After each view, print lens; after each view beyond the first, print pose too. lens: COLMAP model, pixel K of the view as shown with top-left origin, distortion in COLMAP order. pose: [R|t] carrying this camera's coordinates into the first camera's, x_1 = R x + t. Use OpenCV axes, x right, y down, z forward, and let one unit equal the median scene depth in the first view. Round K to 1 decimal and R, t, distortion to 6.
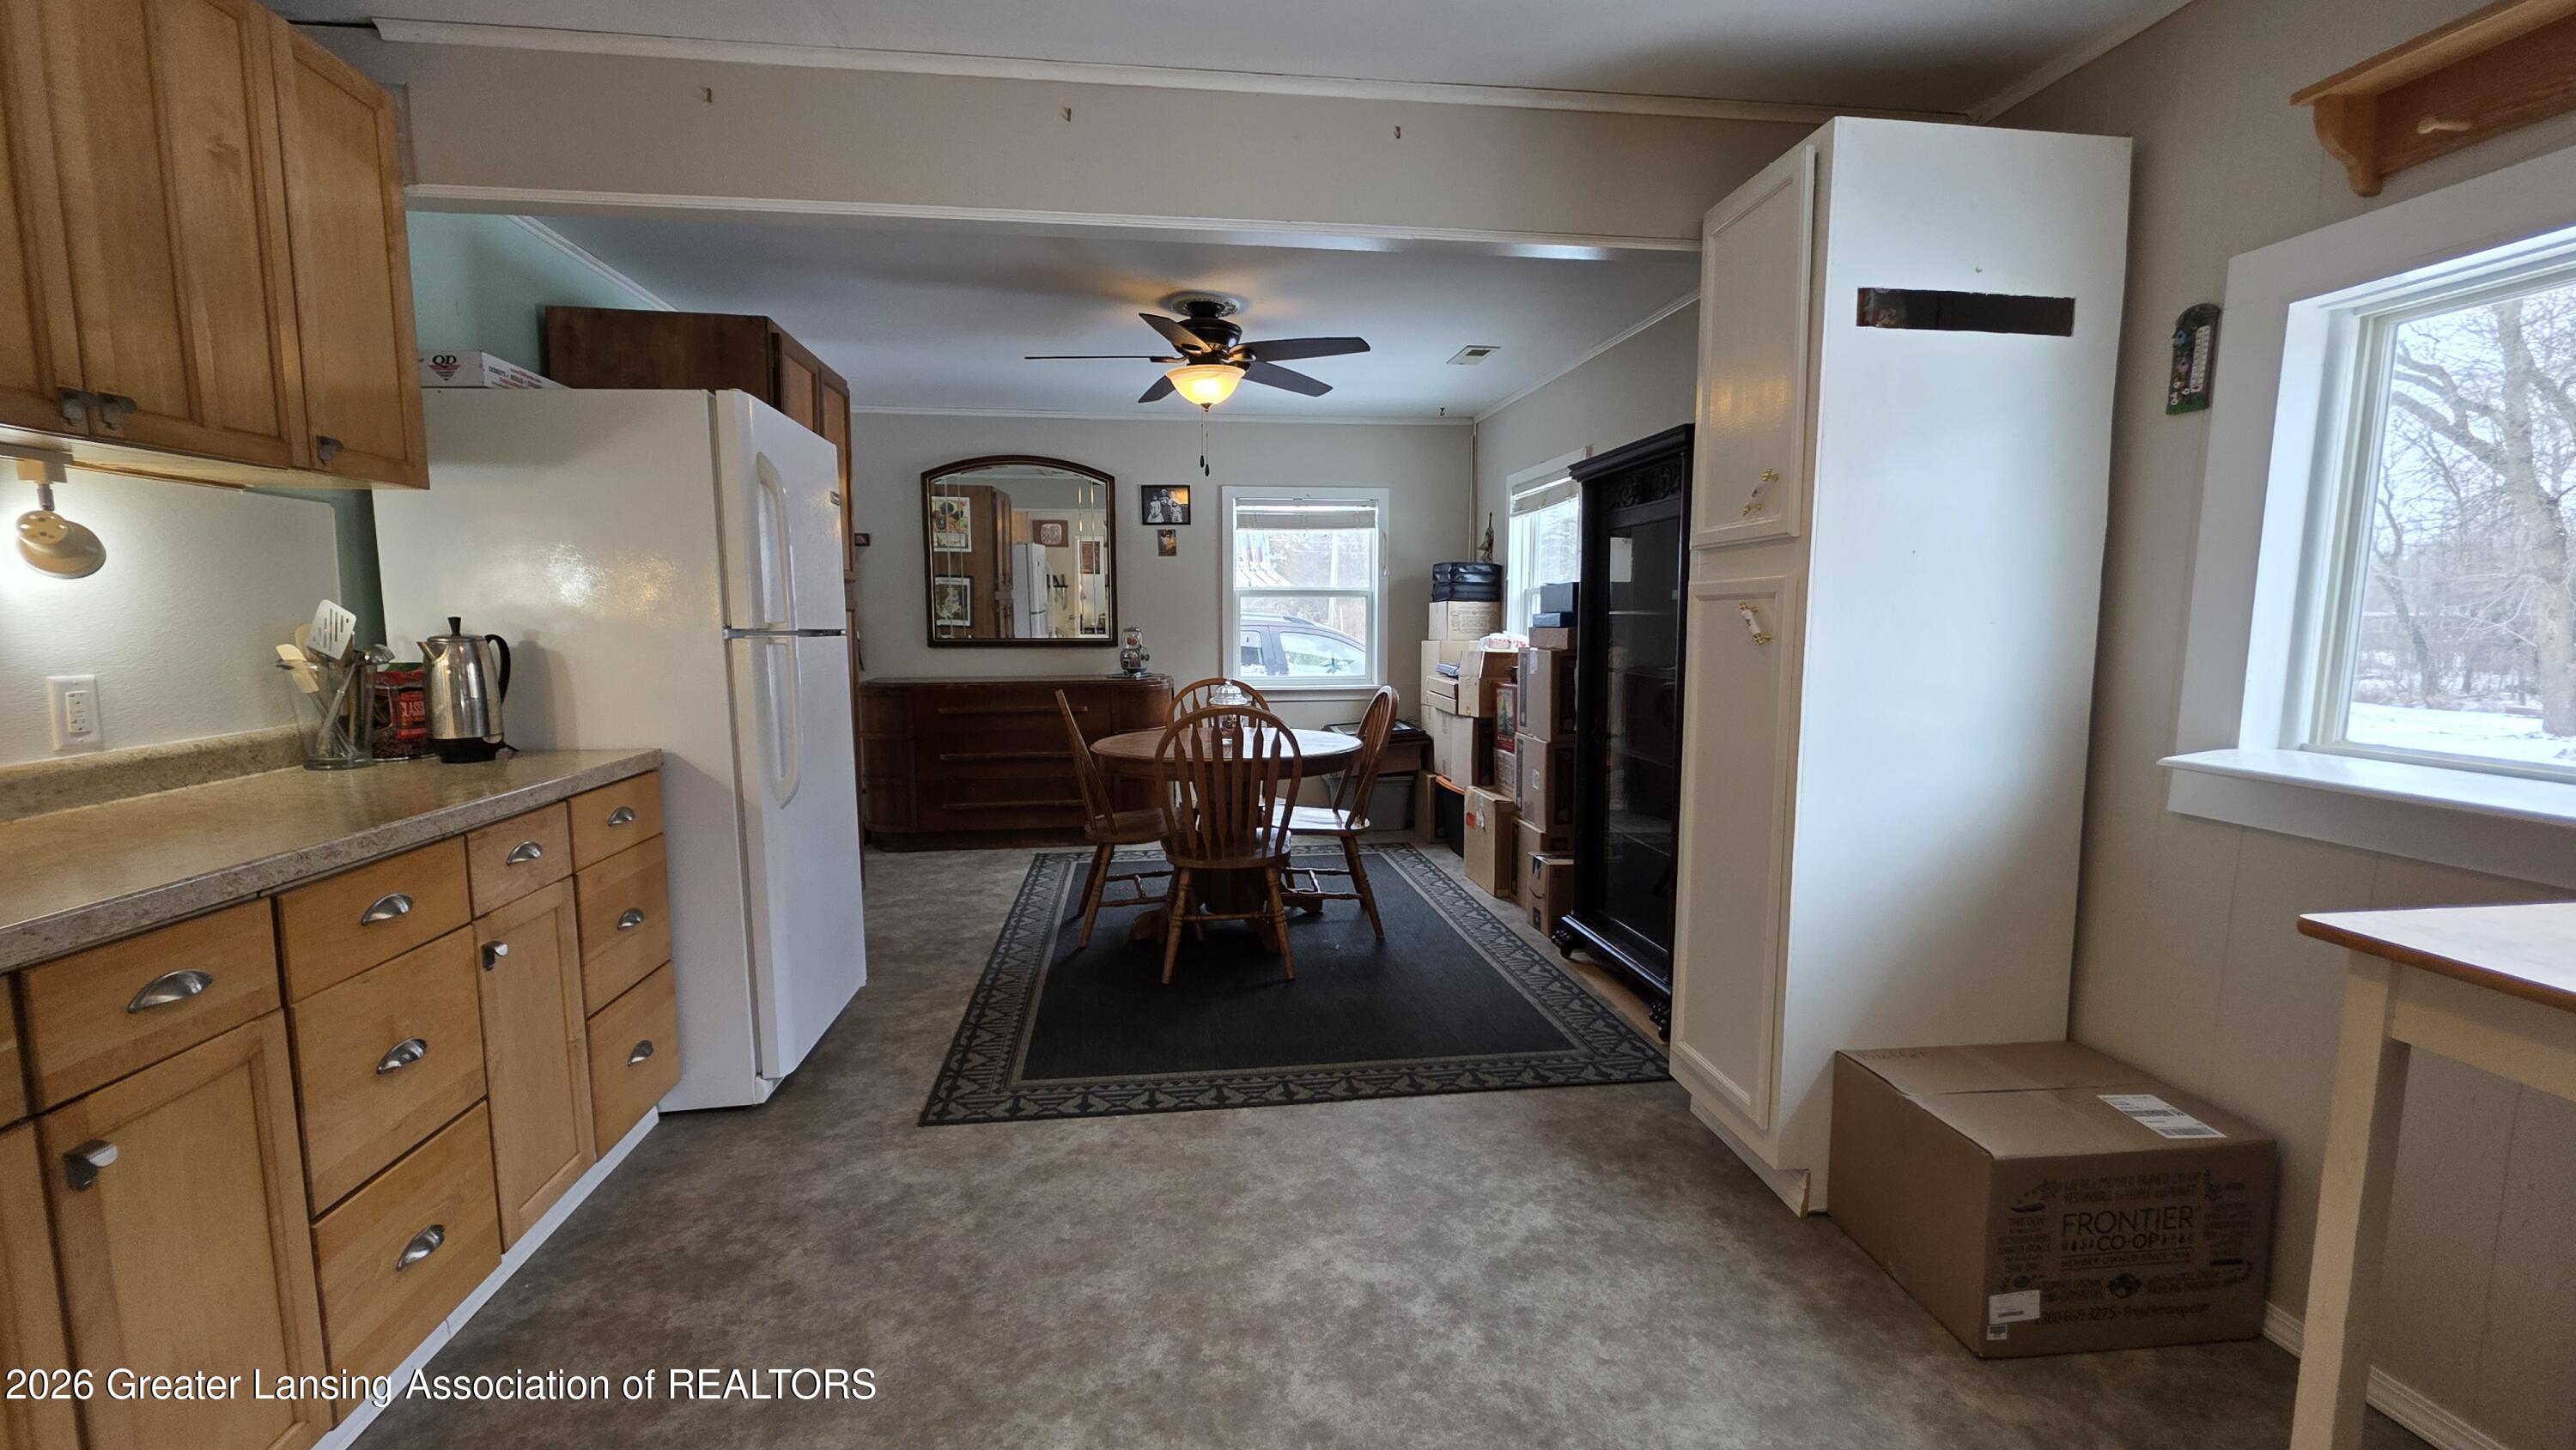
lens RADIAL K [[1032.1, 0, 1284.0], [0, 1032.1, 724.9], [0, 0, 1]] dist [0.000853, -0.000039]
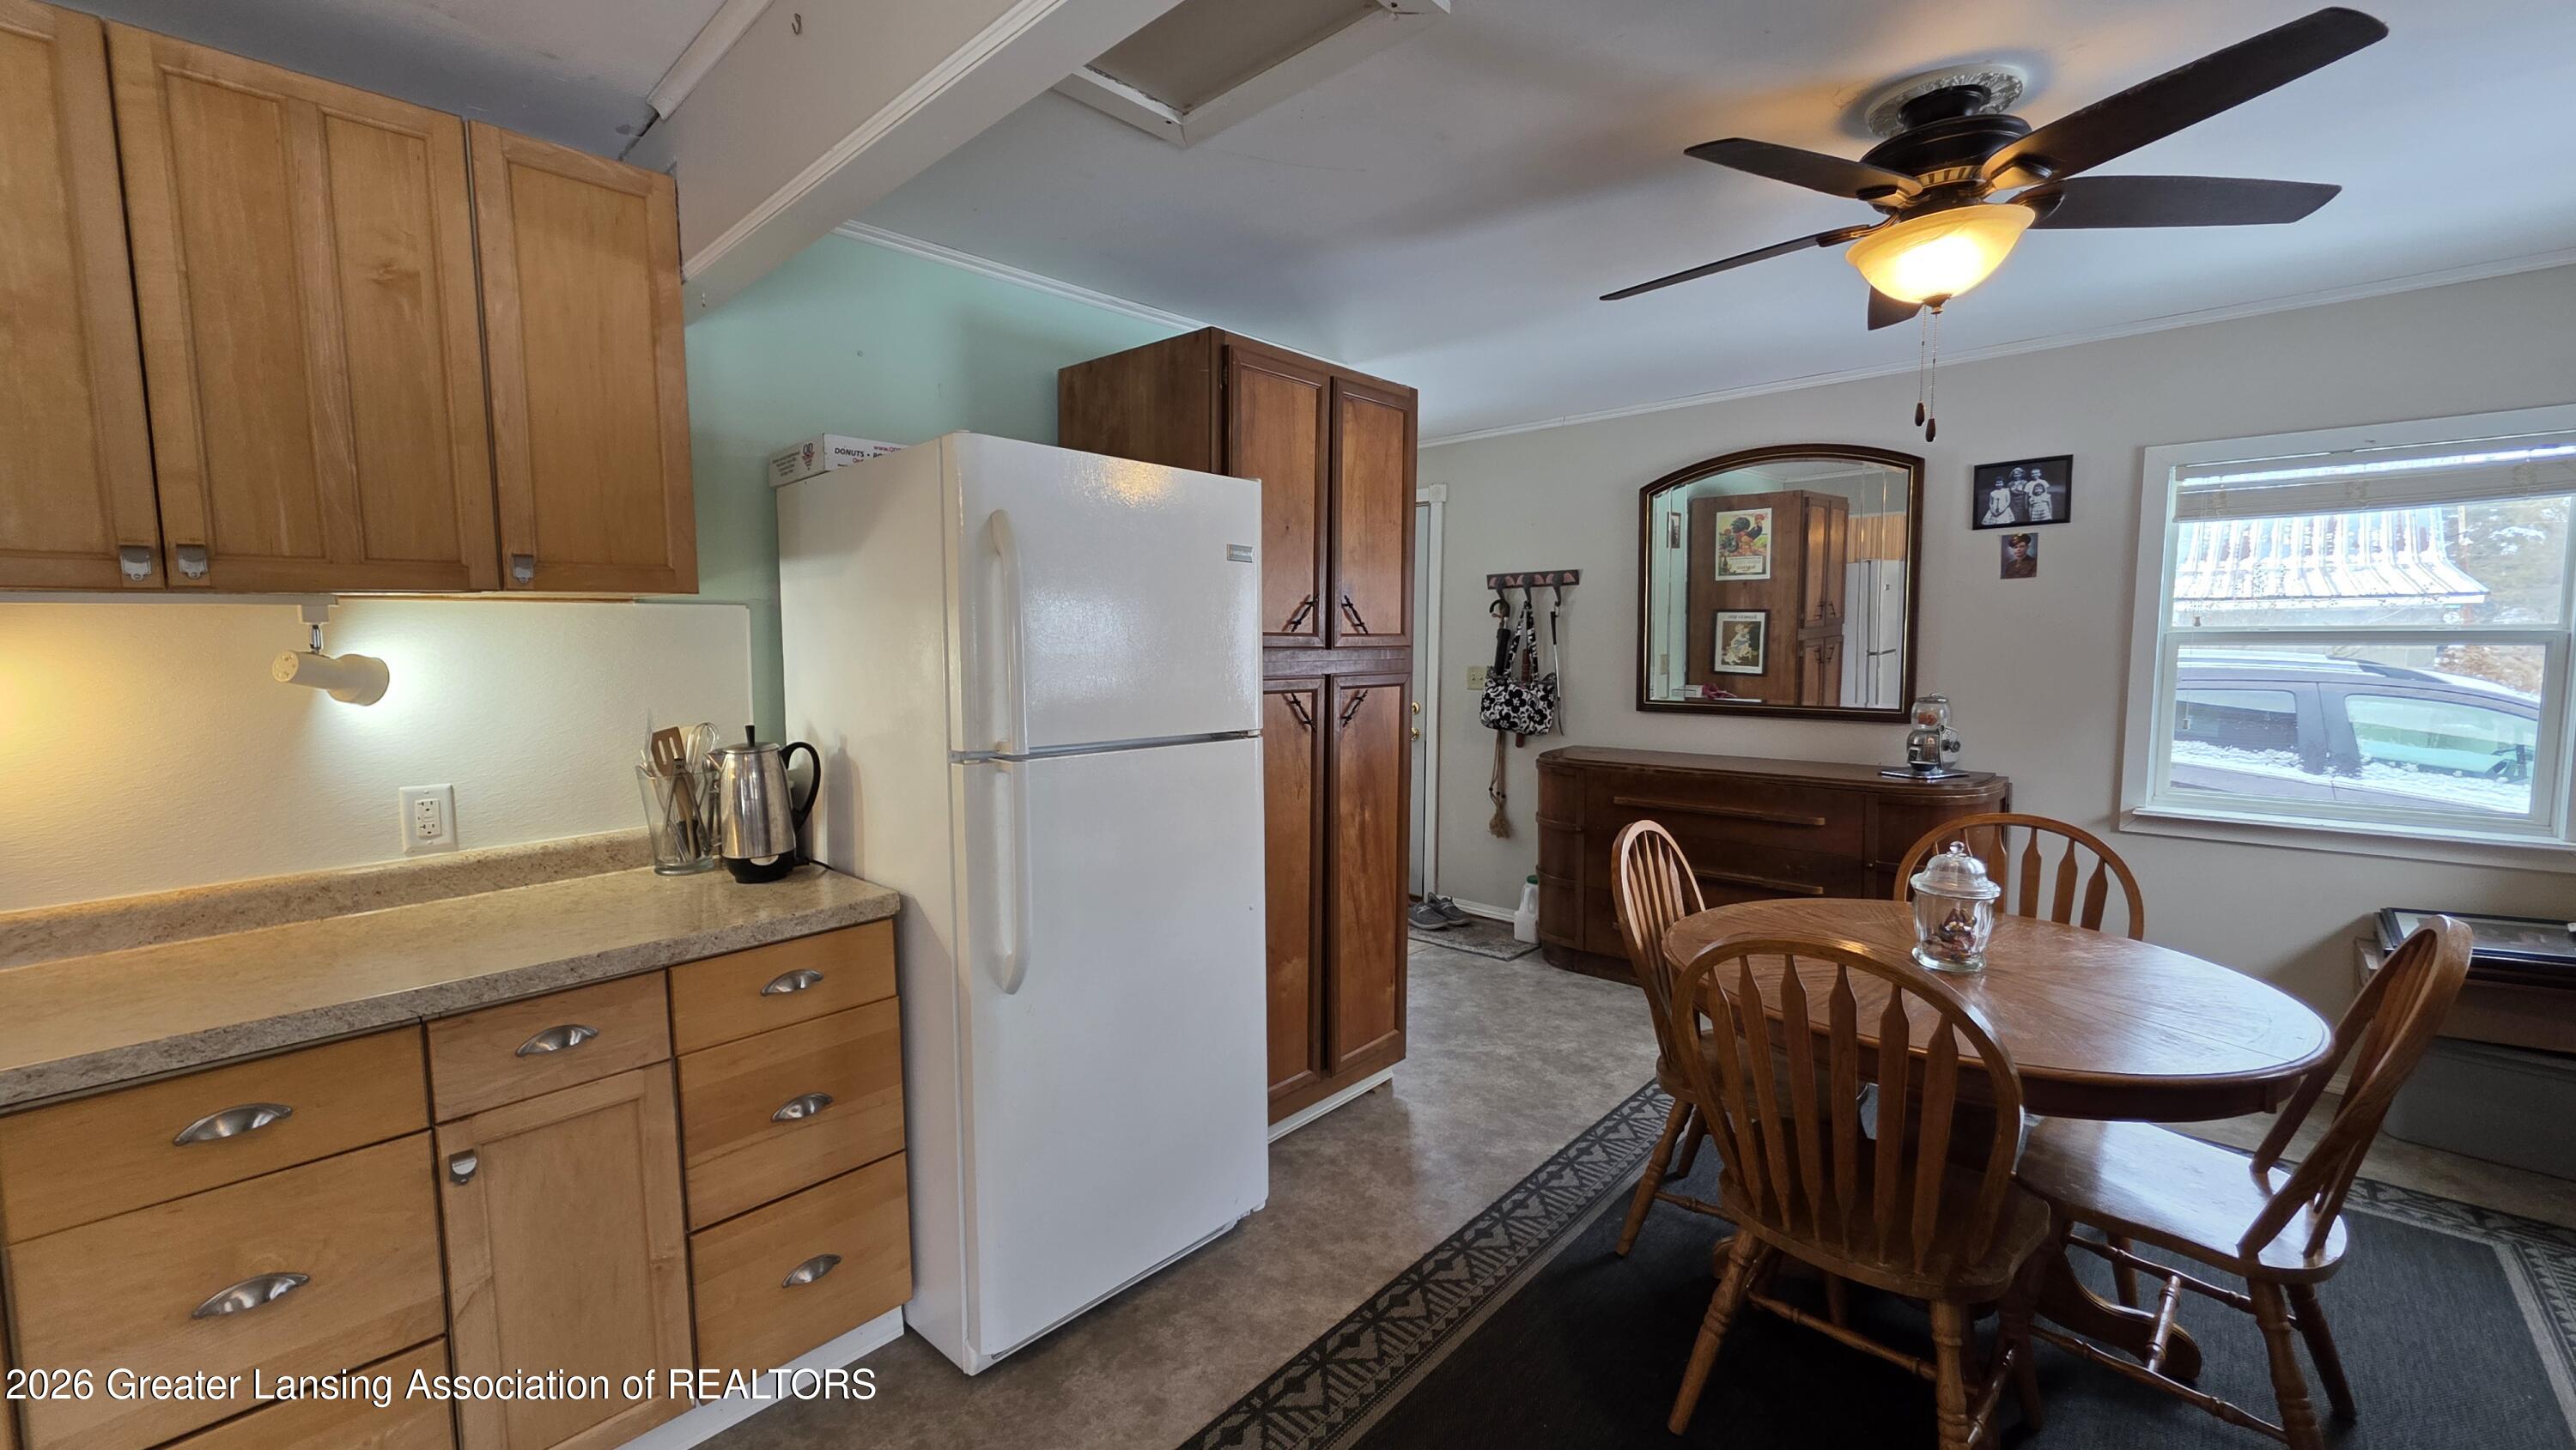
lens RADIAL K [[1032.1, 0, 1276.8], [0, 1032.1, 722.7], [0, 0, 1]] dist [0.000853, -0.000039]
pose [[0.635009, 0.060635, -0.770122, 0.147574], [-0.073173, 0.997154, 0.018174, -0.108956], [0.769032, 0.044812, 0.637638, 0.531236]]
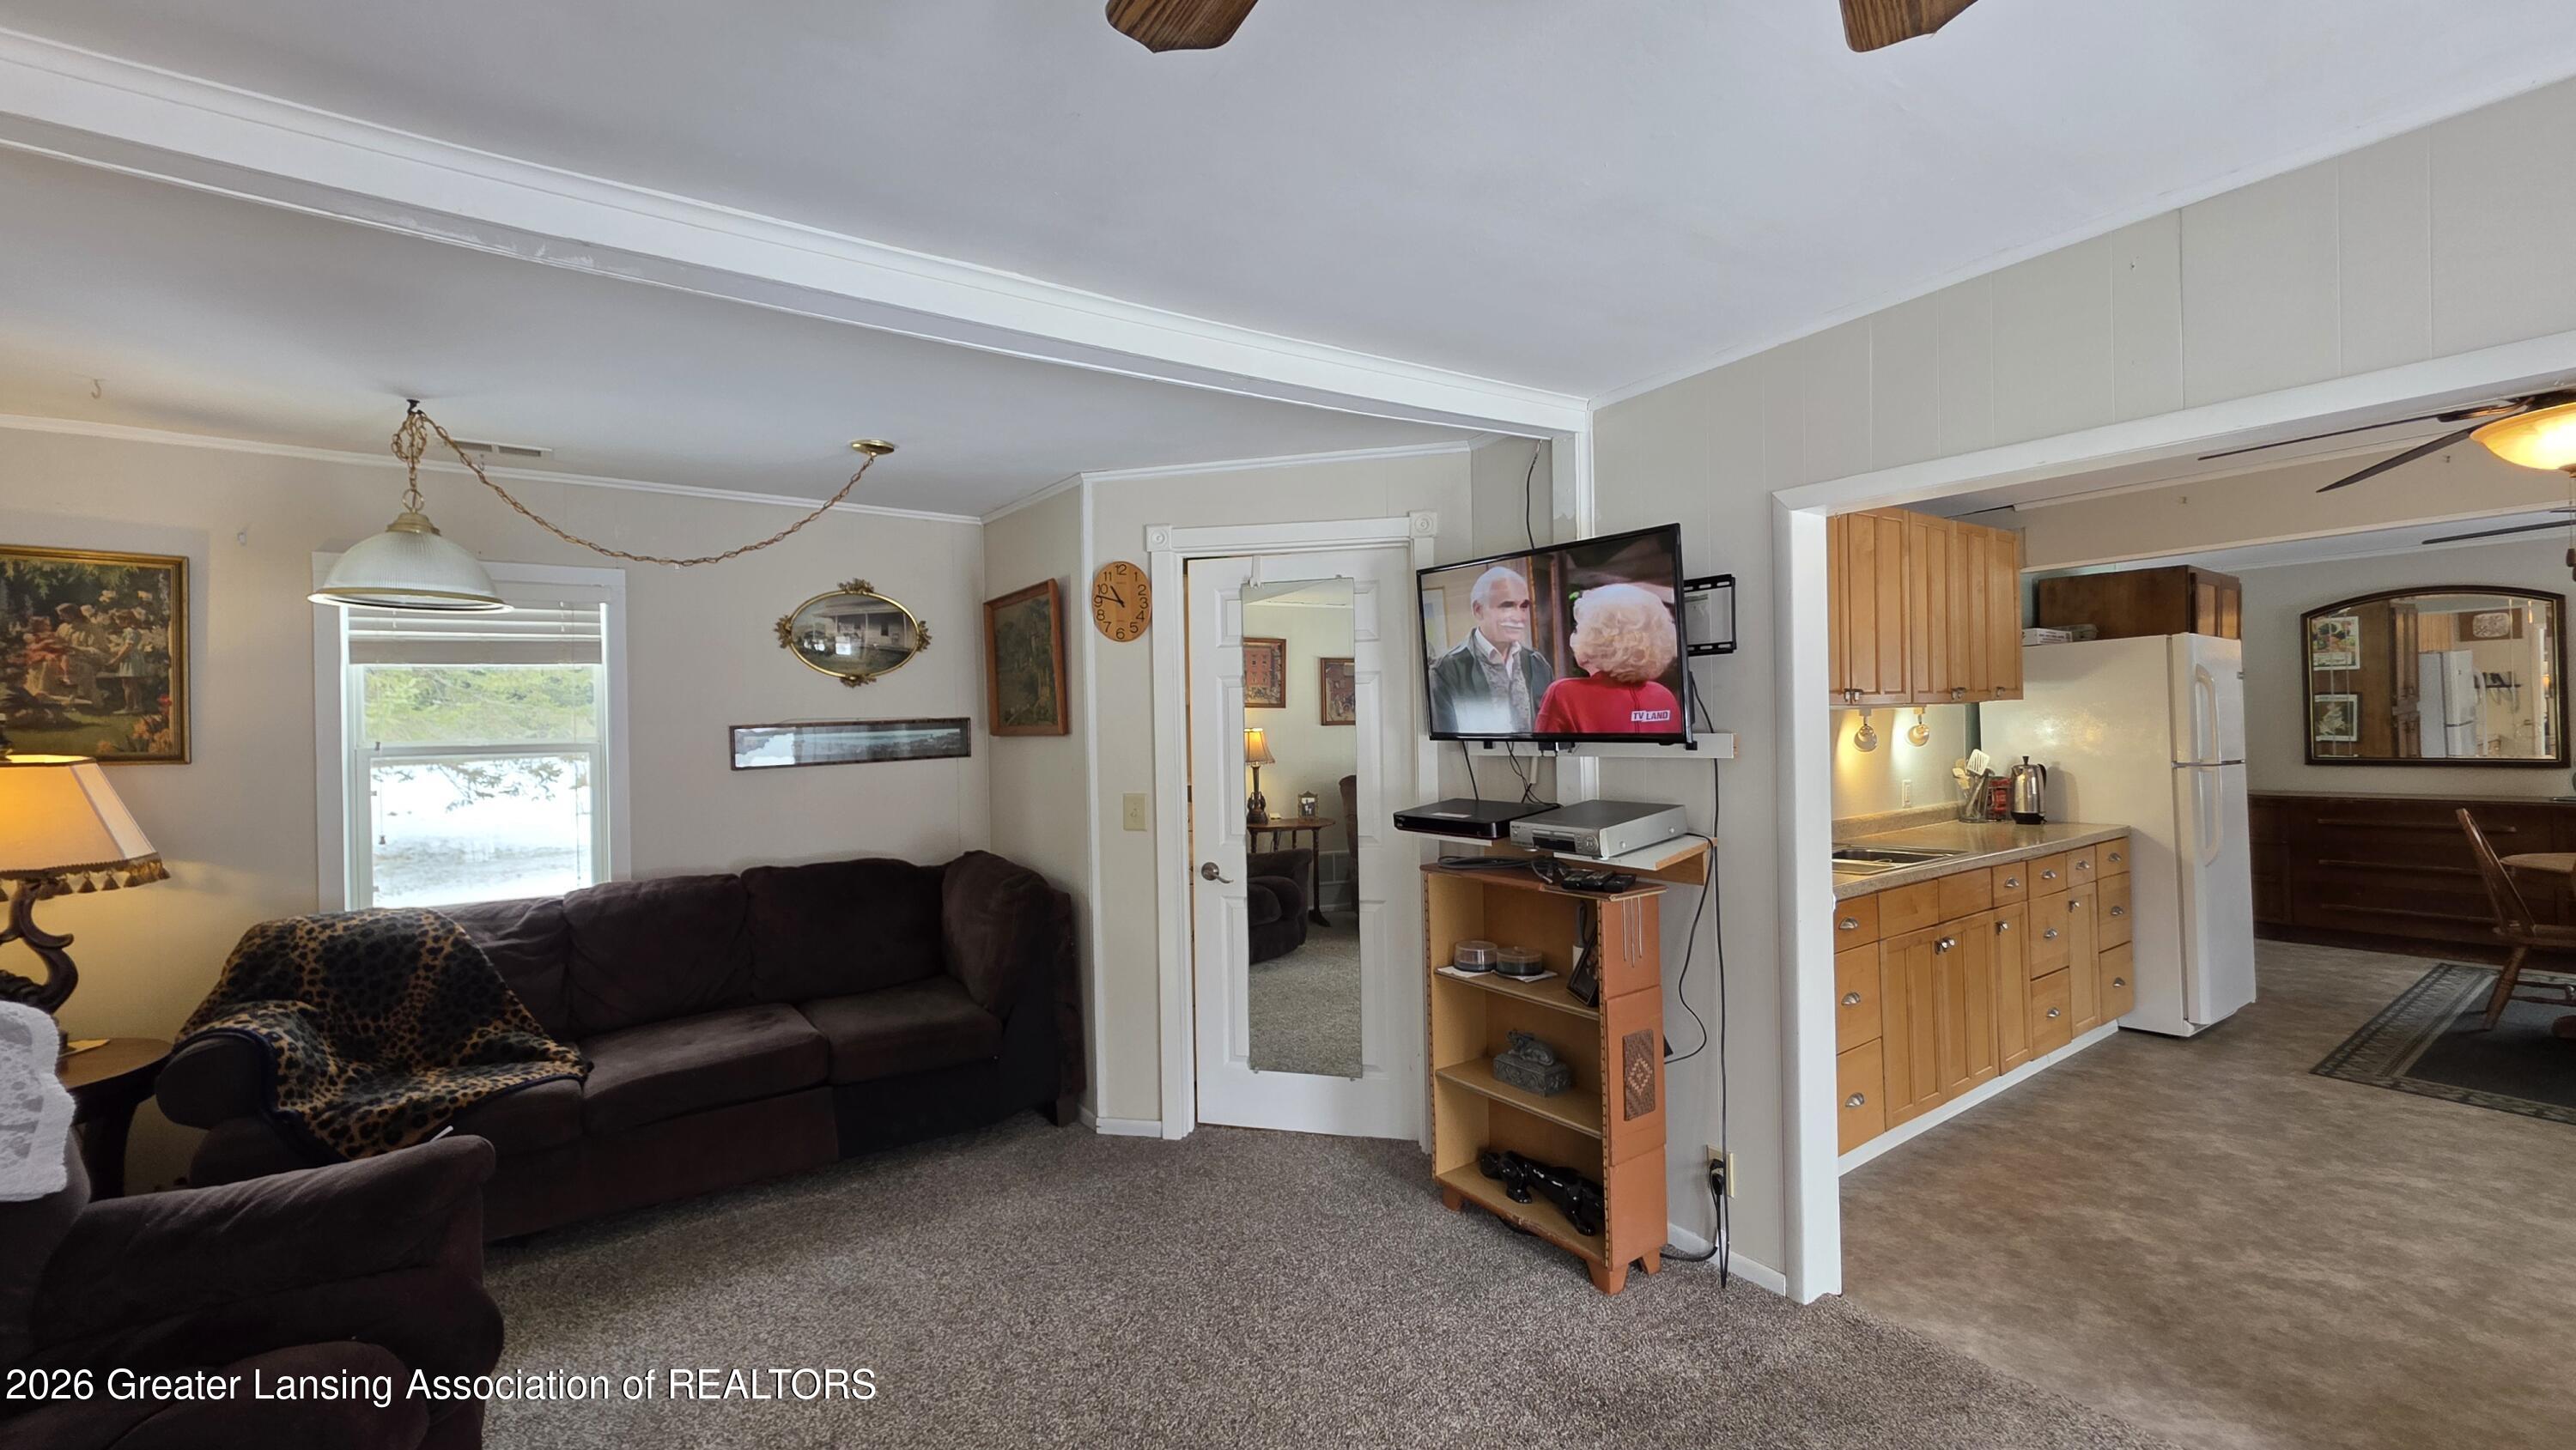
lens RADIAL K [[1032.1, 0, 1277.2], [0, 1032.1, 724.6], [0, 0, 1]] dist [0.000853, -0.000039]
pose [[0.453430, -0.012047, -0.891211, 0.276436], [-0.071461, 0.996198, -0.049824, 0.033187], [0.888423, 0.086278, 0.450845, -0.928986]]
